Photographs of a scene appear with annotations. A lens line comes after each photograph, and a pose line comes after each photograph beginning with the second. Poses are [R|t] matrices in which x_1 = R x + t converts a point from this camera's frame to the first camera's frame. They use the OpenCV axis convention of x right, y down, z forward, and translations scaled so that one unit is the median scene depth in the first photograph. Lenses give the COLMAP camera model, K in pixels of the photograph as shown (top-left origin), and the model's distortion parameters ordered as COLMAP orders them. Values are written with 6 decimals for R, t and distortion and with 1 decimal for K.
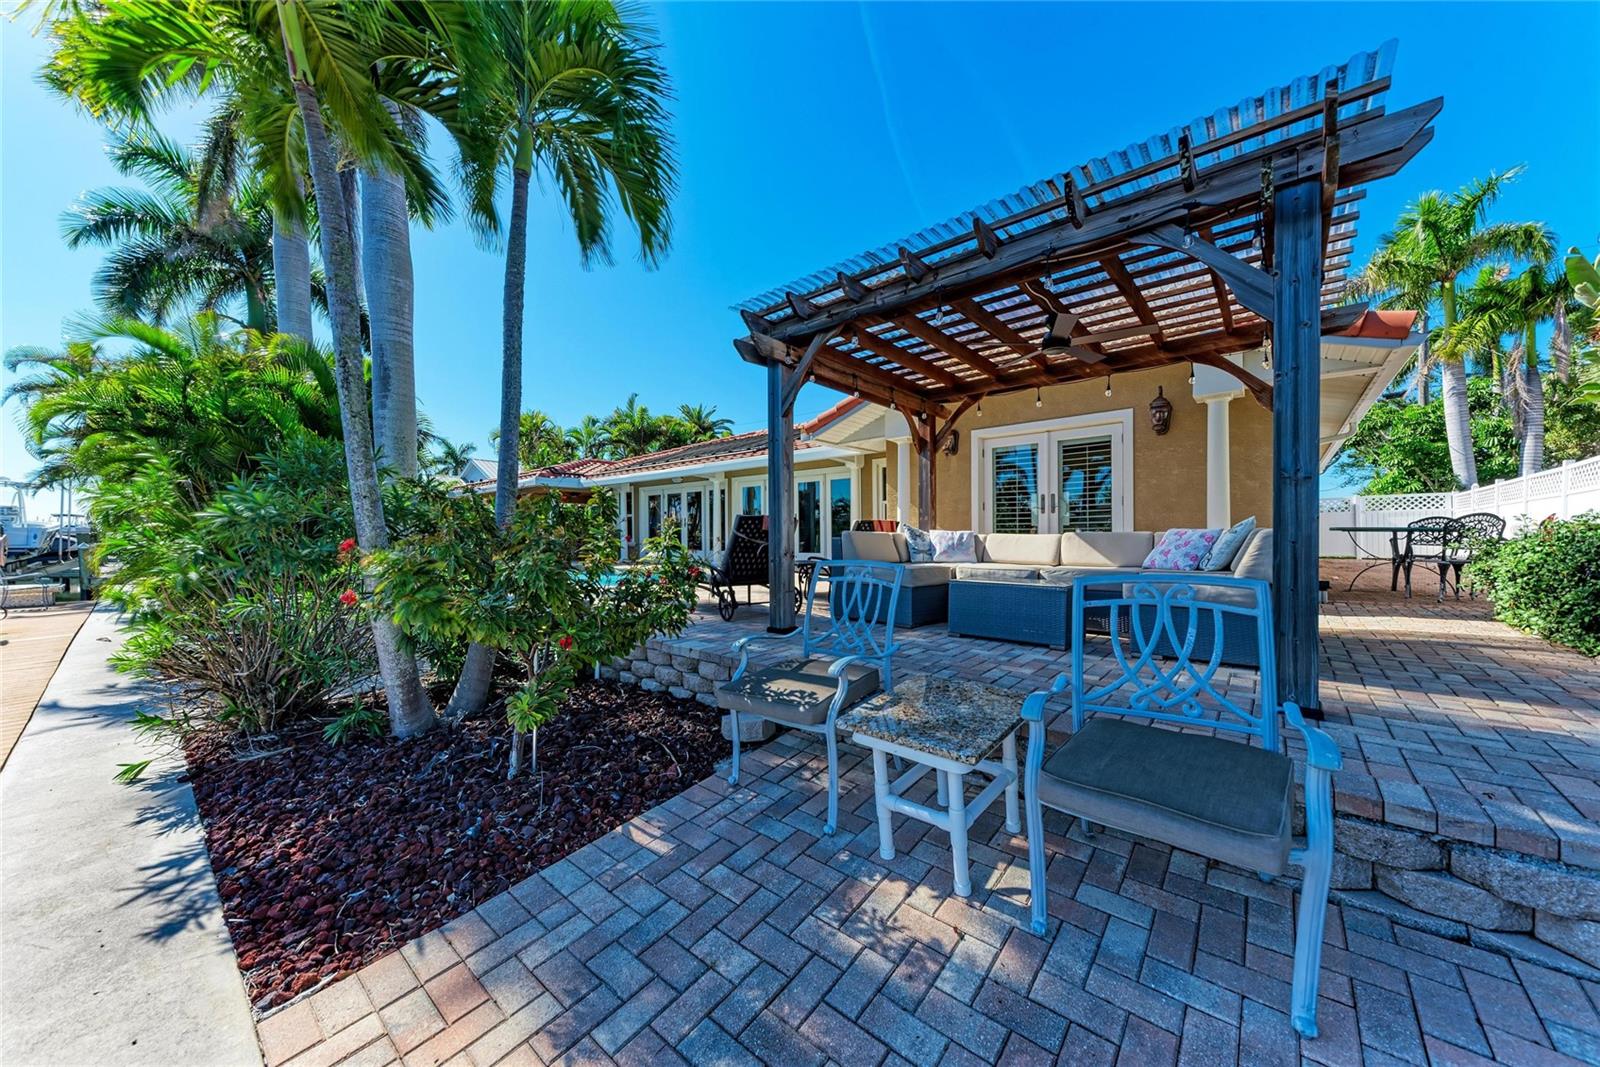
lens RADIAL K [[553.4, 0, 808.1], [0, 553.4, 538.4], [0, 0, 1]] dist [-0.002637, -0.001346]
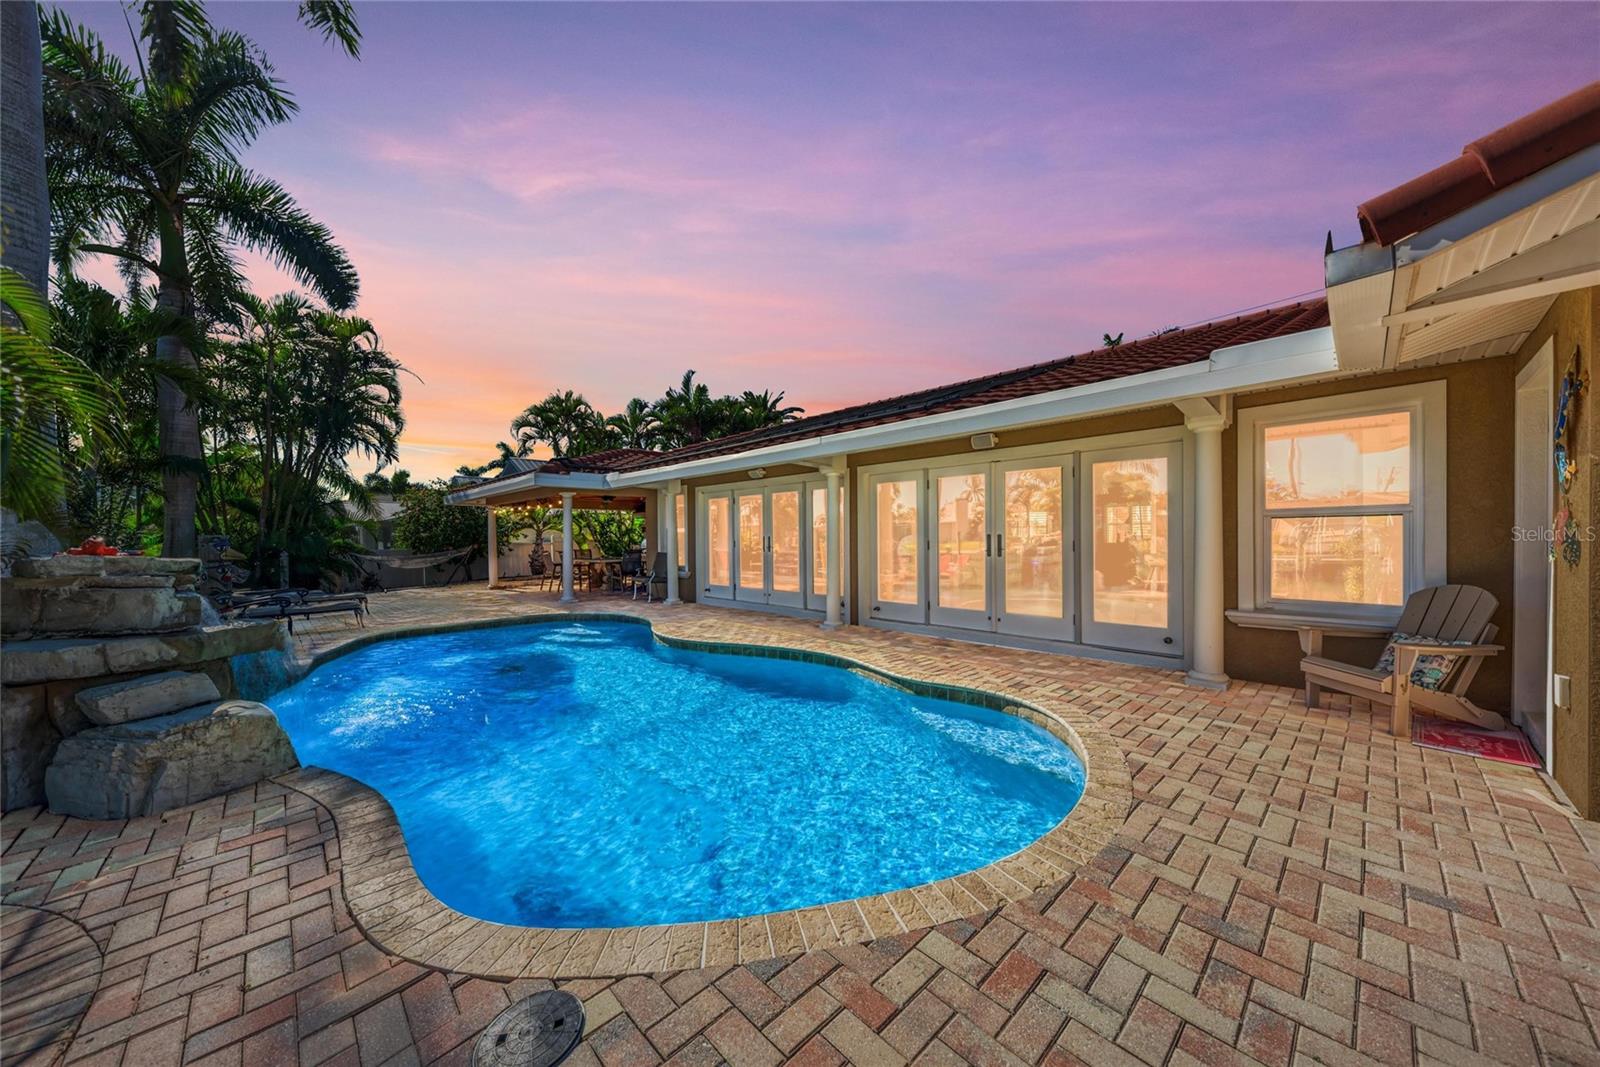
lens RADIAL K [[553.4, 0, 795.5], [0, 553.4, 539.4], [0, 0, 1]] dist [-0.002637, -0.001346]
pose [[0.992505, -0.002711, -0.122171, -0.068537], [0.003167, 0.999989, 0.003537, -0.020311], [0.122160, -0.003897, 0.992503, 0.231851]]
